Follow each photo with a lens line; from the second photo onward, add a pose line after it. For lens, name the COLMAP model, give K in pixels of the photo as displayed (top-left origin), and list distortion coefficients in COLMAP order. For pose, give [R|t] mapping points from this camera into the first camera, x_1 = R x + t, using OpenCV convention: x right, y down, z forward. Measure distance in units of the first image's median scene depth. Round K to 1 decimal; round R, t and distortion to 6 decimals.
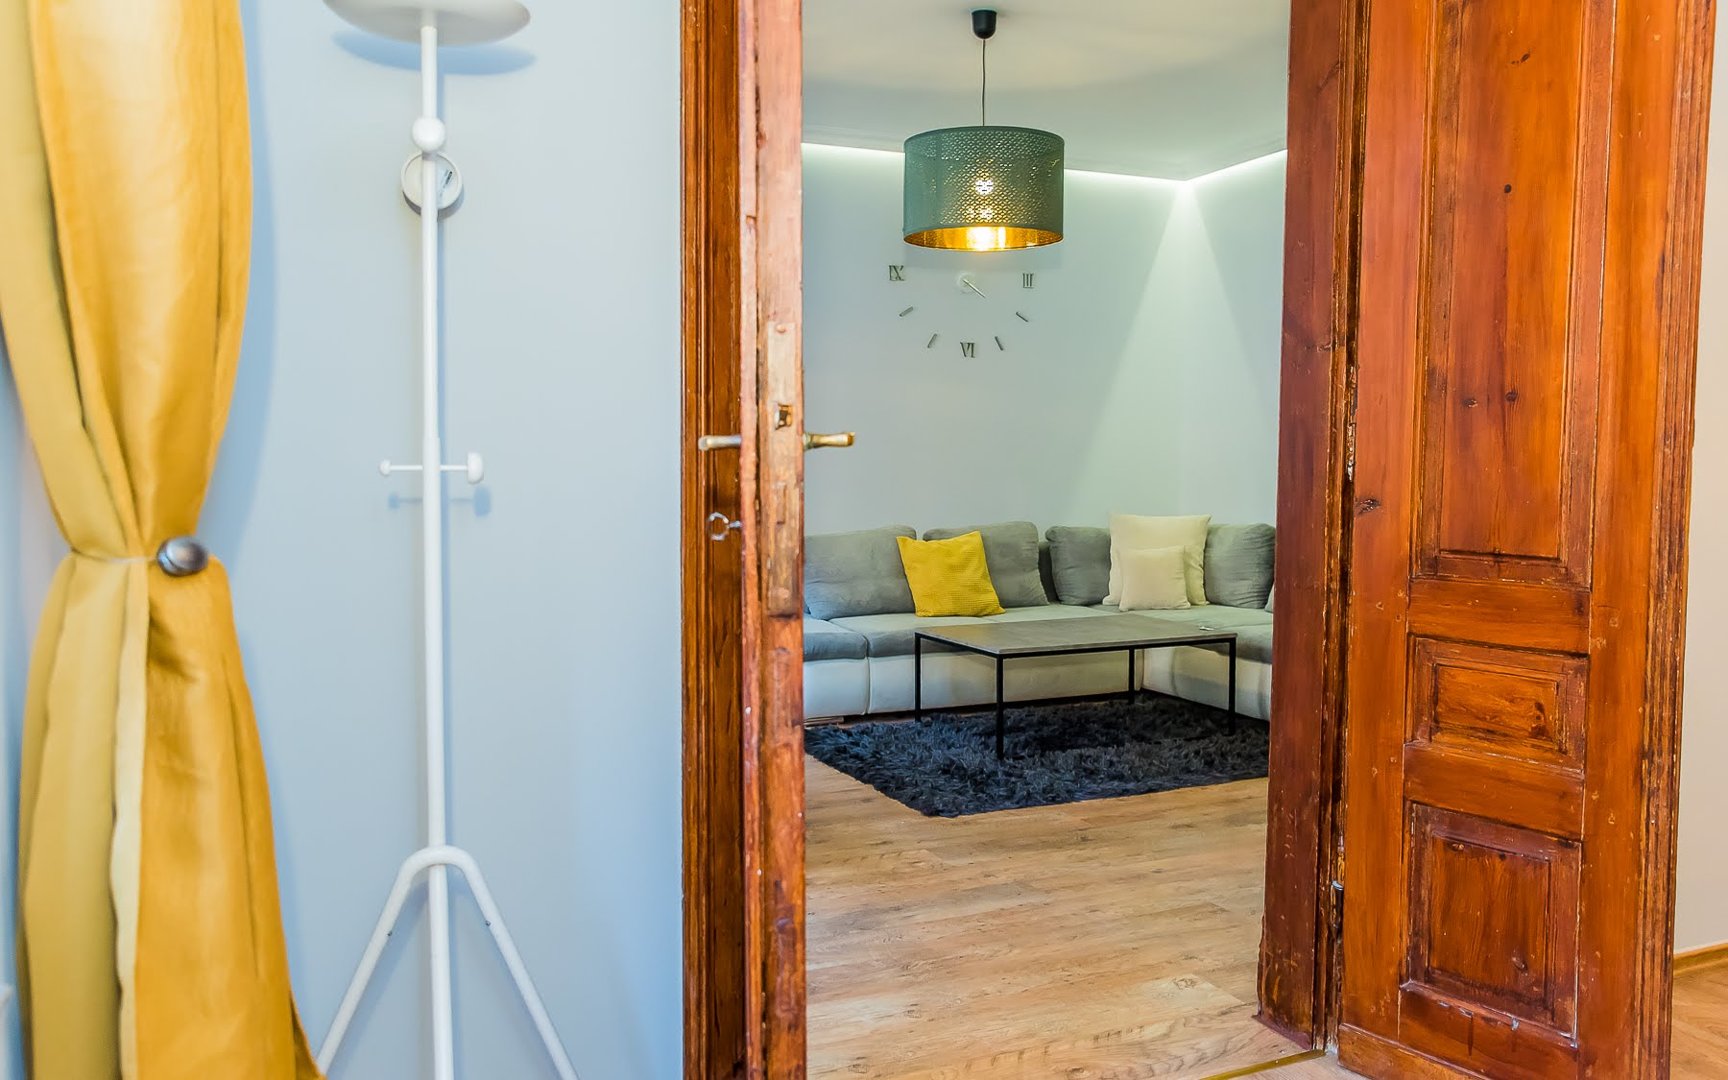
lens RADIAL K [[1343.3, 0, 865.2], [0, 1343.3, 540.5], [0, 0, 1]] dist [0.001582, 0.000293]
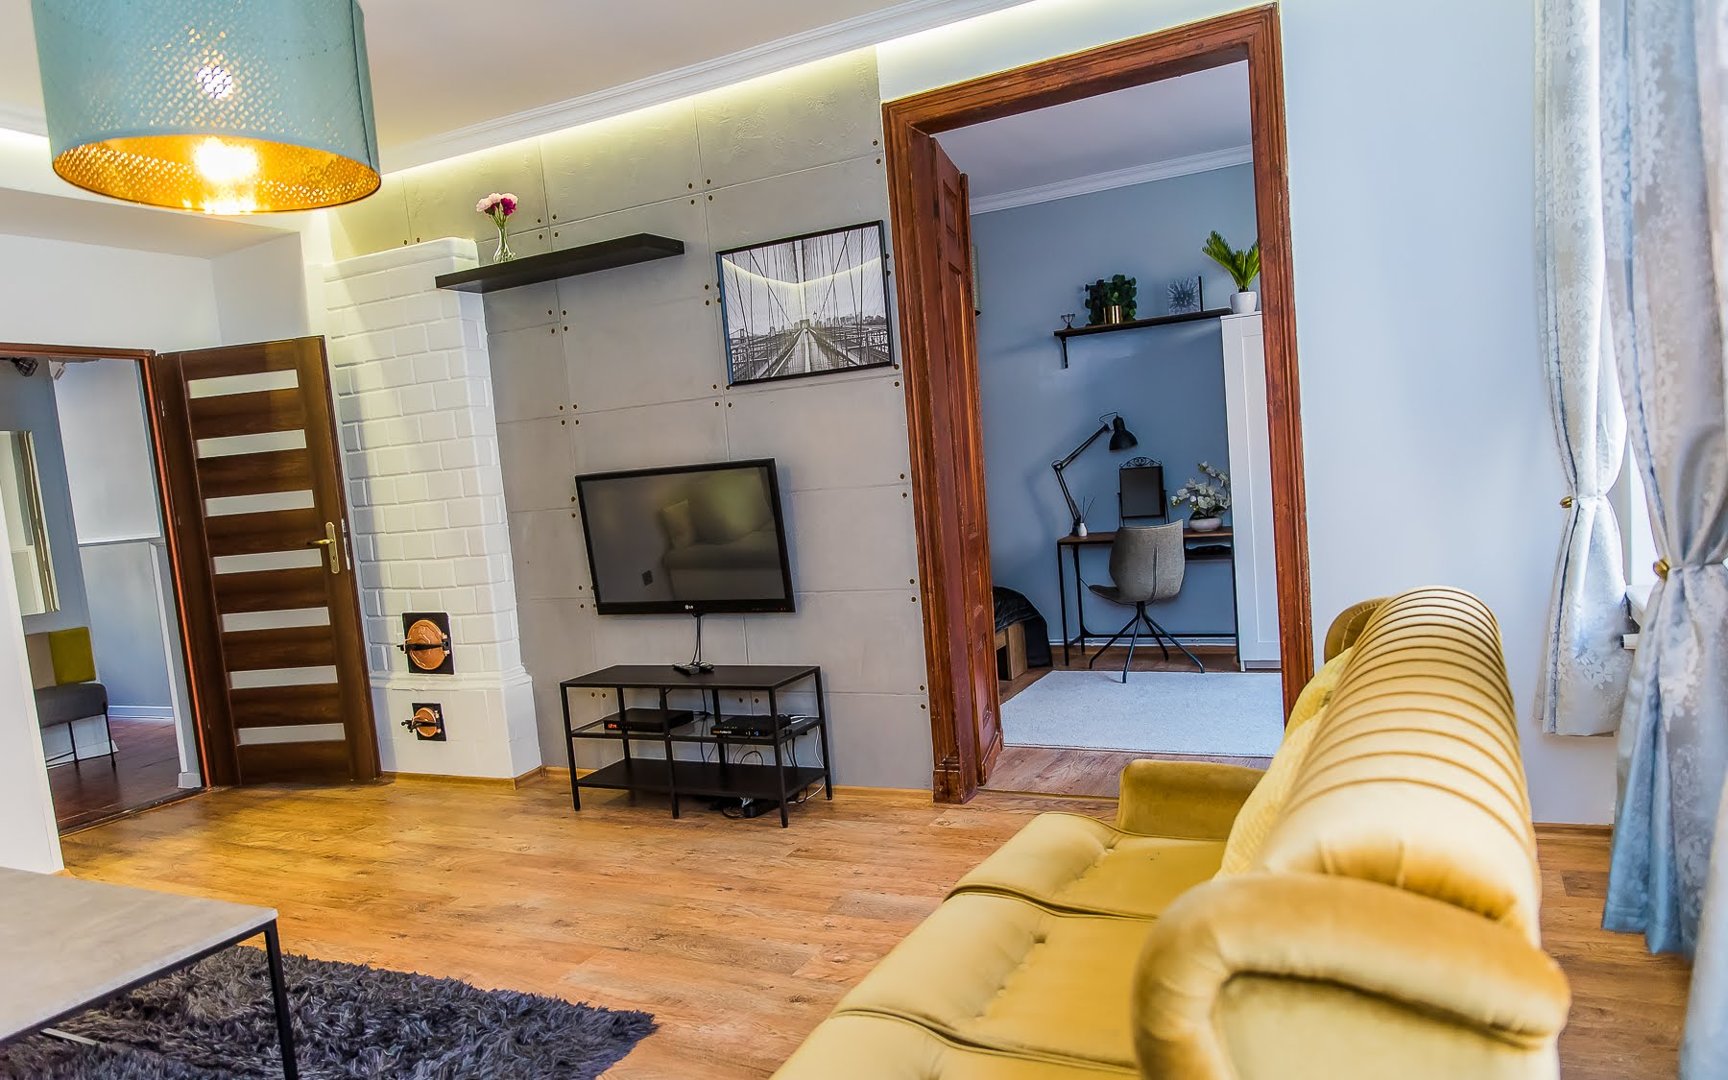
lens RADIAL K [[1146.9, 0, 861.0], [0, 1146.9, 574.1], [0, 0, 1]] dist [-0.005324, 0.011971]
pose [[-0.633628, -0.021675, 0.773334, -0.639804], [0.134678, 0.981254, 0.137851, -0.137376], [-0.761825, 0.191497, -0.618831, 1.608065]]
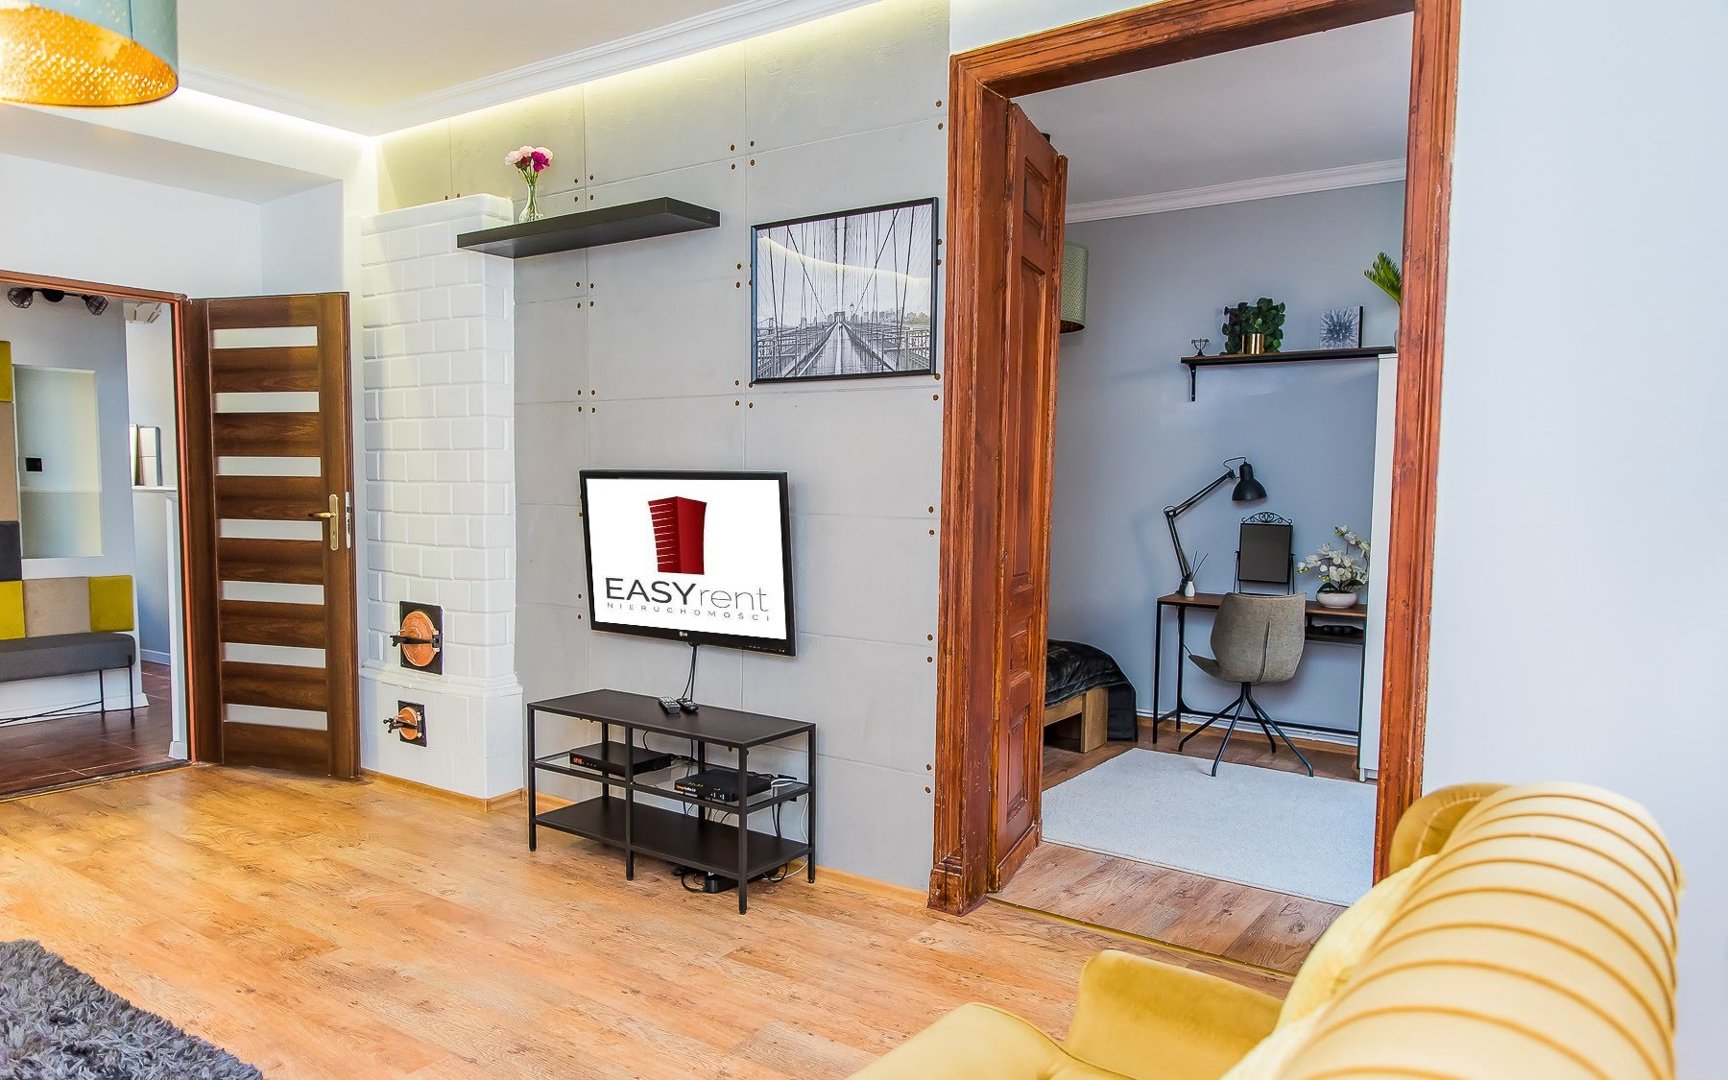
lens RADIAL K [[1146.9, 0, 859.1], [0, 1146.9, 575.6], [0, 0, 1]] dist [-0.005324, 0.011971]
pose [[-0.516957, -0.077612, 0.852485, -0.549725], [0.042502, 0.992326, 0.116117, -0.127058], [-0.854955, 0.096260, -0.509692, 1.370180]]
